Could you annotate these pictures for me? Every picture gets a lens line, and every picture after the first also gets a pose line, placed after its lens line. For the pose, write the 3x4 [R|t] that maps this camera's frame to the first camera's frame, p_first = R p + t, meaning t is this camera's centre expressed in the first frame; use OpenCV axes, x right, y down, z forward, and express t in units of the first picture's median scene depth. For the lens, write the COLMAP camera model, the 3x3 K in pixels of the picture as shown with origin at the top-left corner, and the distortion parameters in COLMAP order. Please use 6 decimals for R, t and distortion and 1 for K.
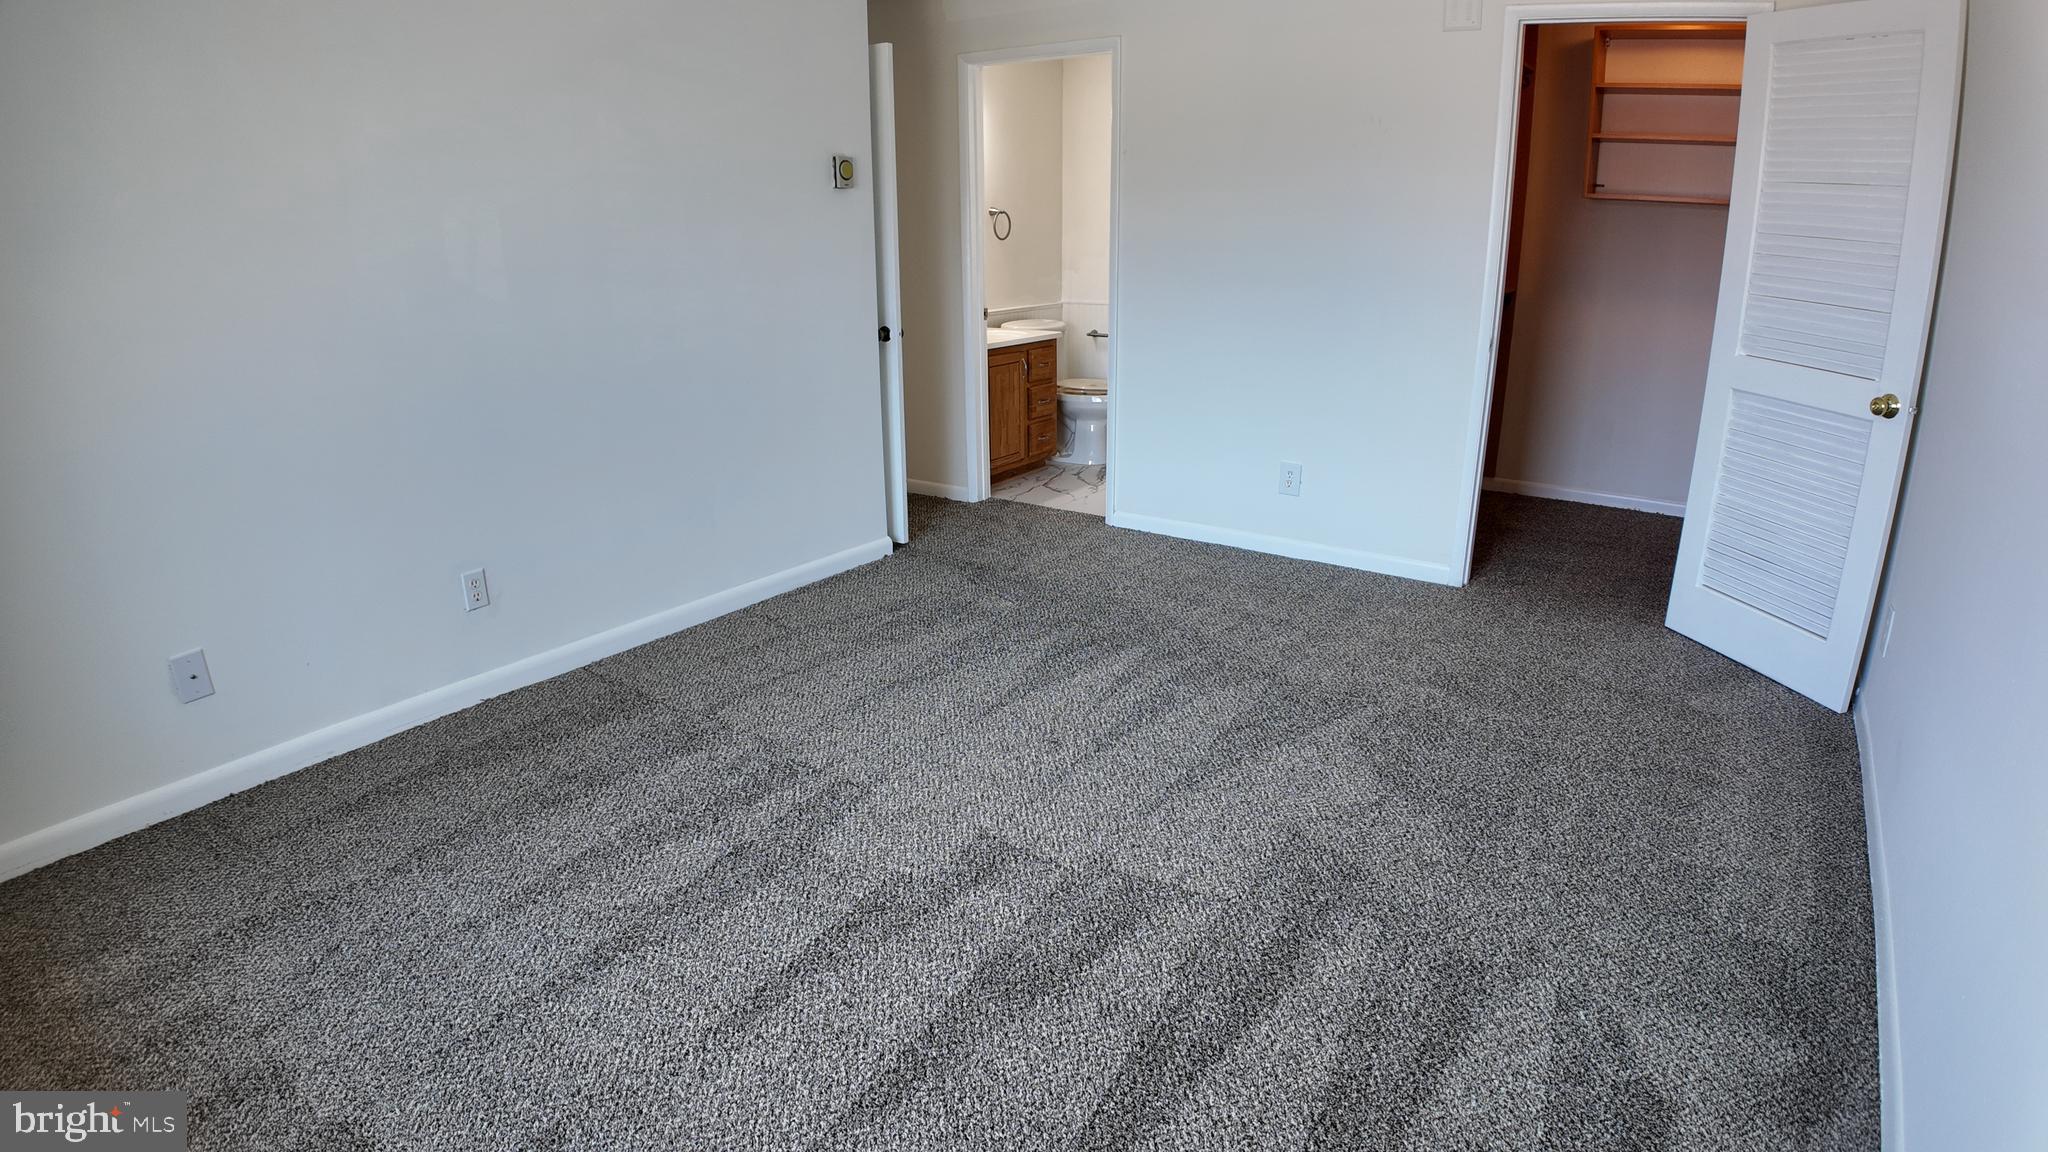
lens RADIAL K [[1085.0, 0, 1022.1], [0, 1085.0, 573.0], [0, 0, 1]] dist [-0.108102, -0.007764]
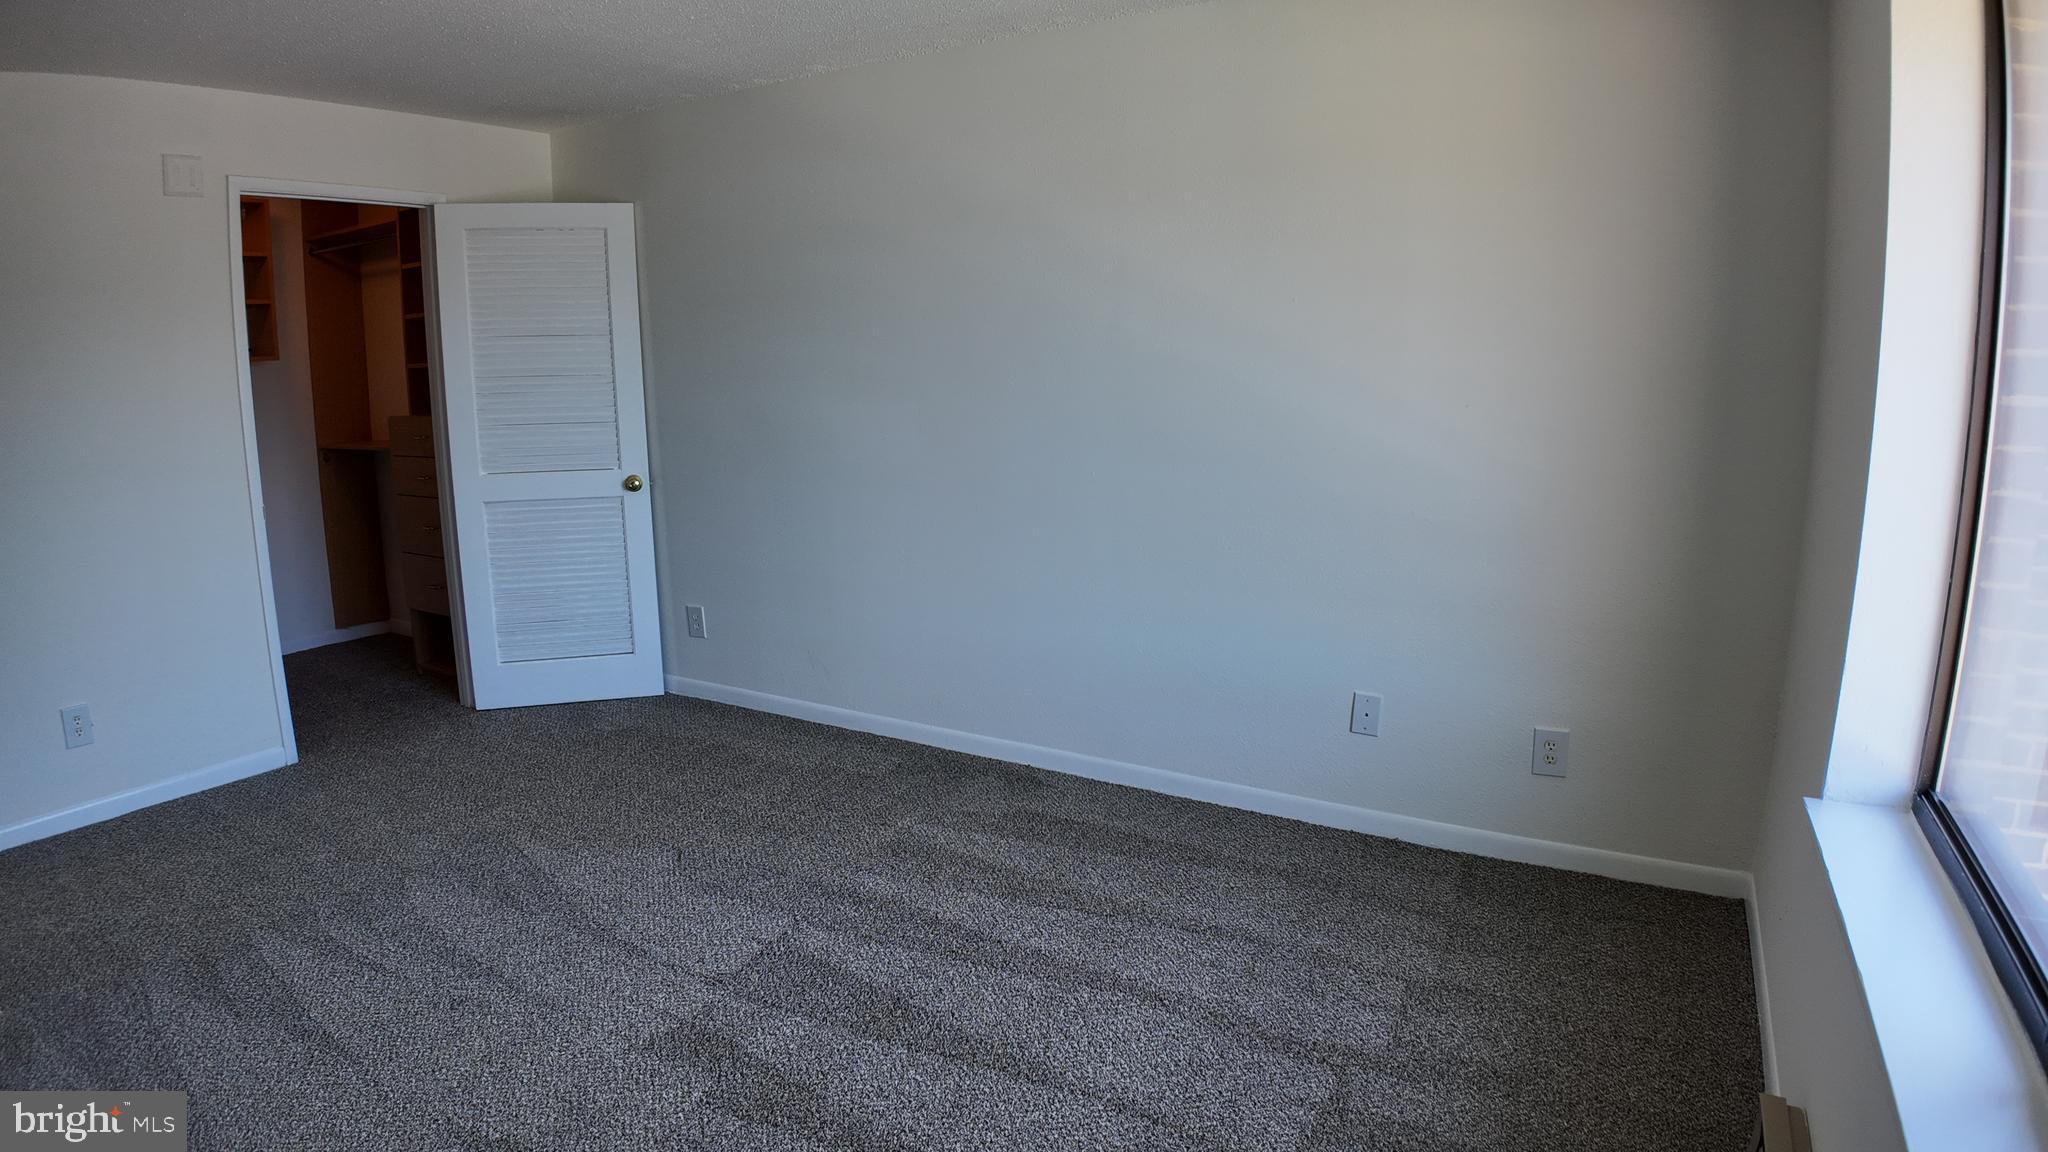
lens RADIAL K [[1085.0, 0, 1027.6], [0, 1085.0, 578.2], [0, 0, 1]] dist [-0.108102, -0.007764]
pose [[-0.087056, -0.189426, 0.978028, -0.608148], [0.317250, 0.925371, 0.207466, -0.145030], [-0.944338, 0.328340, -0.020464, 0.416091]]
